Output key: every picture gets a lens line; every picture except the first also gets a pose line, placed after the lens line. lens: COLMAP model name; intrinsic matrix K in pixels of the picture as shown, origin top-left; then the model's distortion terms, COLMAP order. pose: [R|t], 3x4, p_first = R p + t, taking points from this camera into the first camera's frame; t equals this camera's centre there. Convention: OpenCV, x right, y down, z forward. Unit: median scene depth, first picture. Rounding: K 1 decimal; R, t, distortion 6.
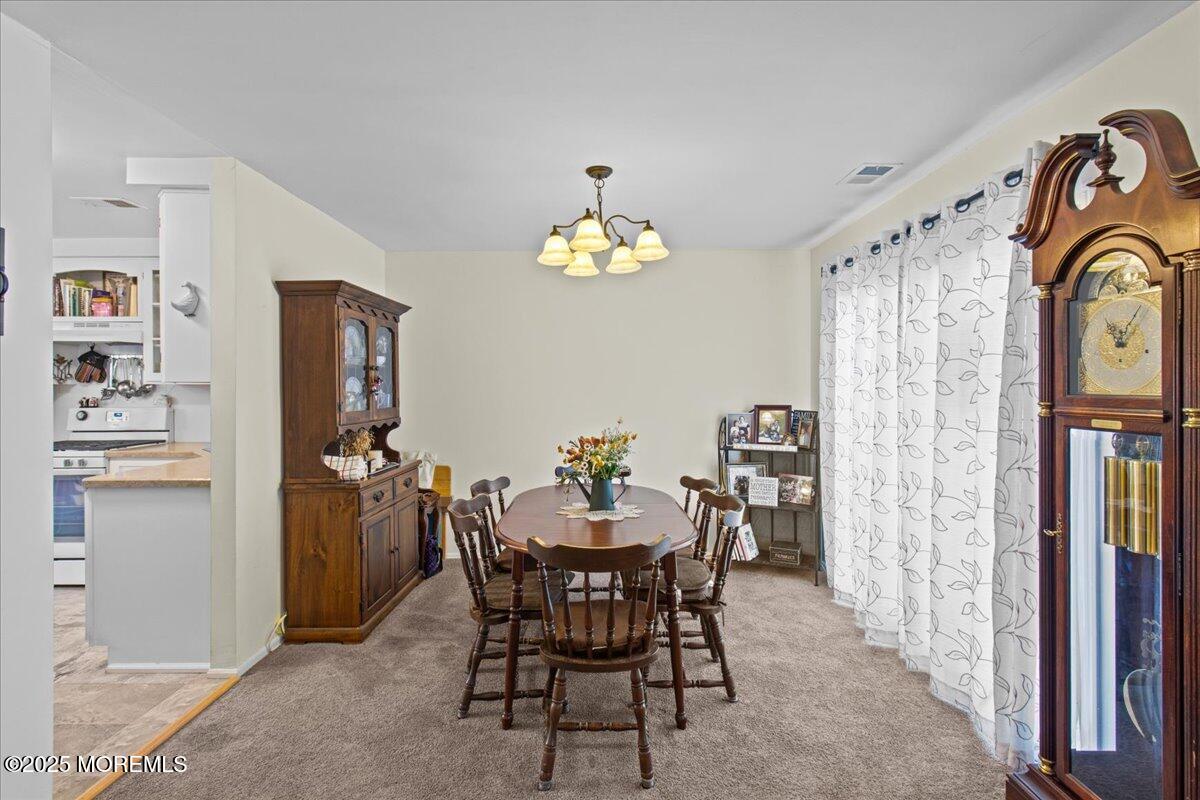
lens RADIAL K [[560.9, 0, 604.0], [0, 560.9, 387.3], [0, 0, 1]] dist [0.000524, 0.001403]
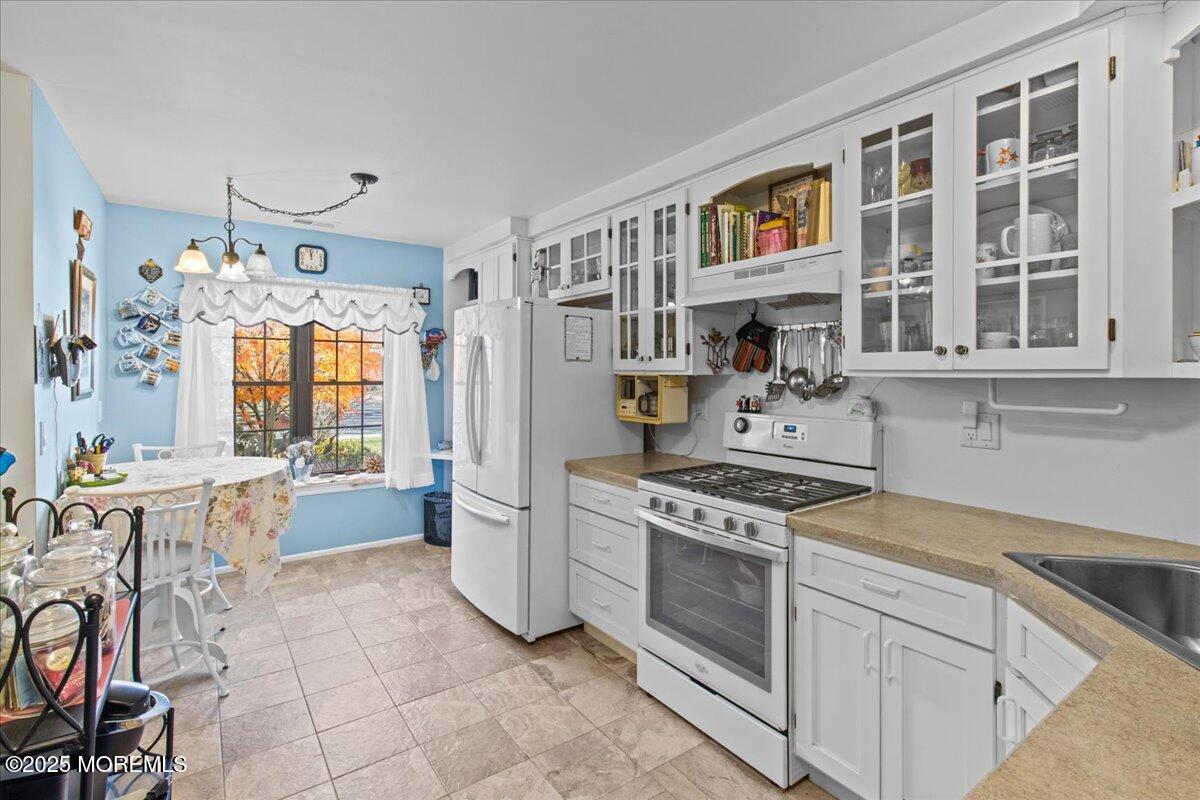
lens RADIAL K [[559.2, 0, 605.1], [0, 559.2, 374.3], [0, 0, 1]] dist [-0.001639, -0.000018]
pose [[0.587534, 0.005037, -0.809184, -0.649495], [-0.004076, 0.999986, 0.003265, -0.009057], [0.809190, 0.001380, 0.587546, 0.646205]]
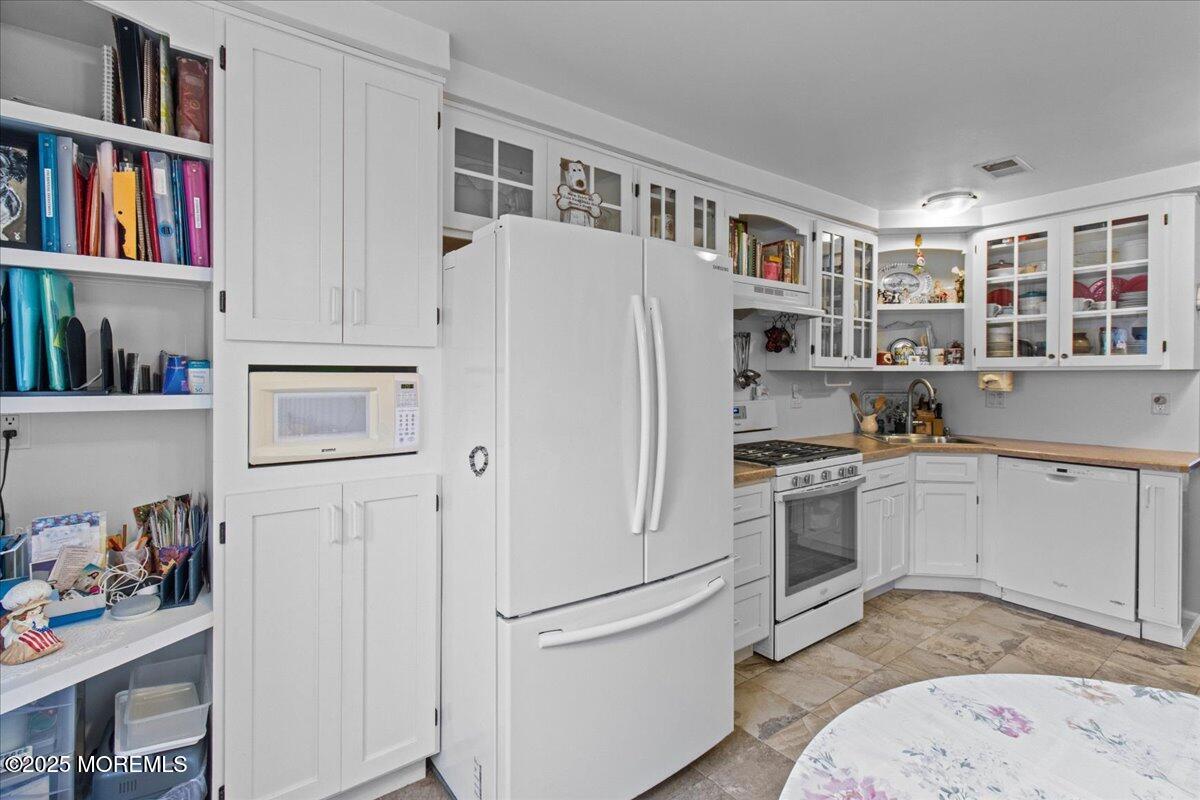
lens RADIAL K [[559.2, 0, 605.1], [0, 559.2, 374.3], [0, 0, 1]] dist [-0.001639, -0.000018]
pose [[0.799543, 0.003139, 0.600601, -1.839463], [-0.005517, 0.999983, 0.002118, 0.000268], [-0.600584, -0.005007, 0.799546, 0.636147]]
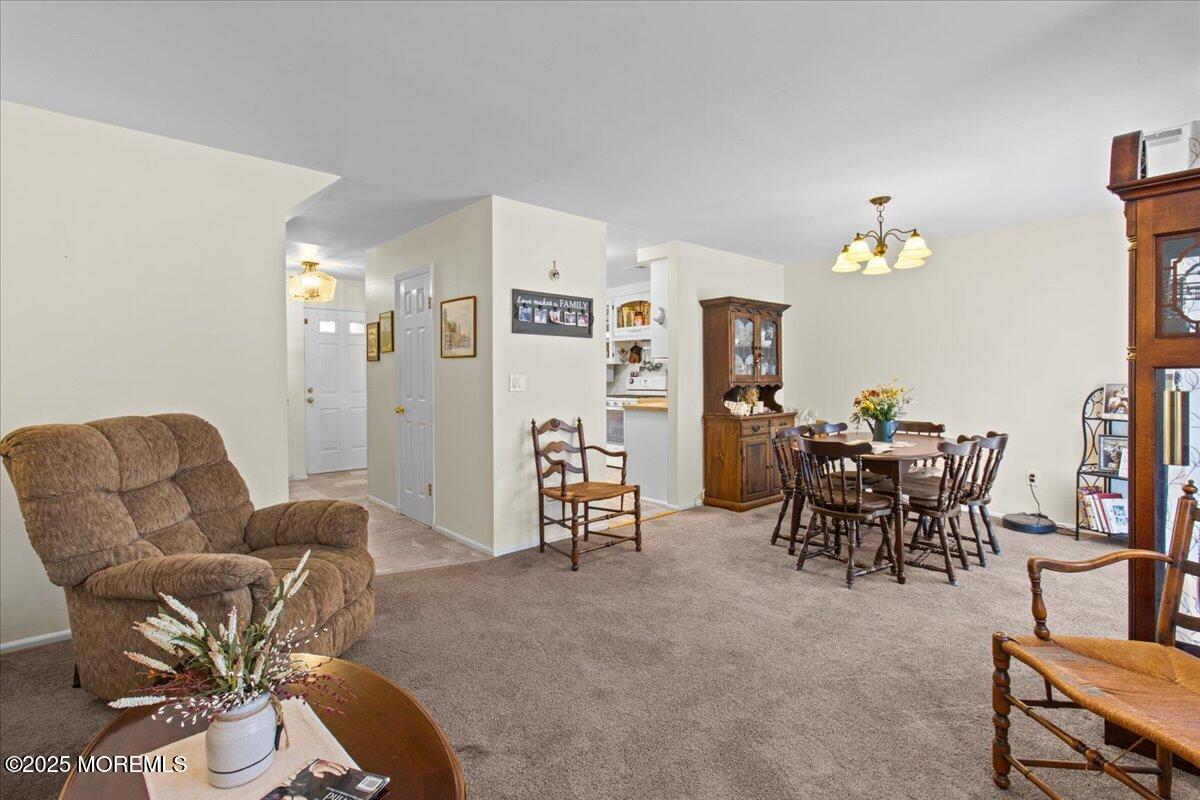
lens RADIAL K [[560.9, 0, 604.0], [0, 560.9, 387.3], [0, 0, 1]] dist [0.000524, 0.001403]
pose [[0.670185, 0.014418, -0.742054, 0.456142], [0.000478, 0.999803, 0.019858, 0.042865], [0.742194, -0.013664, 0.670046, -0.360135]]
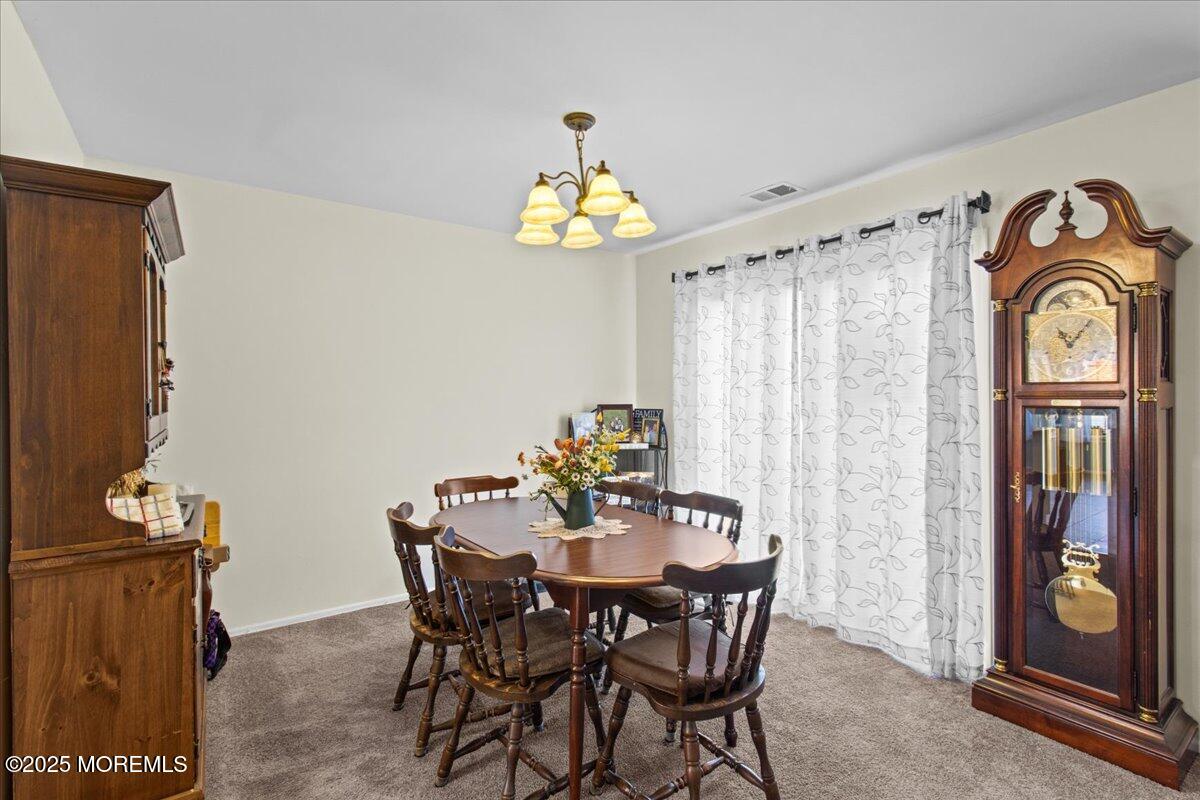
lens RADIAL K [[561.1, 0, 604.8], [0, 561.1, 391.5], [0, 0, 1]] dist [-0.000228, -0.000738]
pose [[0.810173, 0.002833, 0.586183, -0.373024], [0.002433, 0.999963, -0.008196, 0.020756], [-0.586185, 0.008066, 0.810137, 0.240485]]
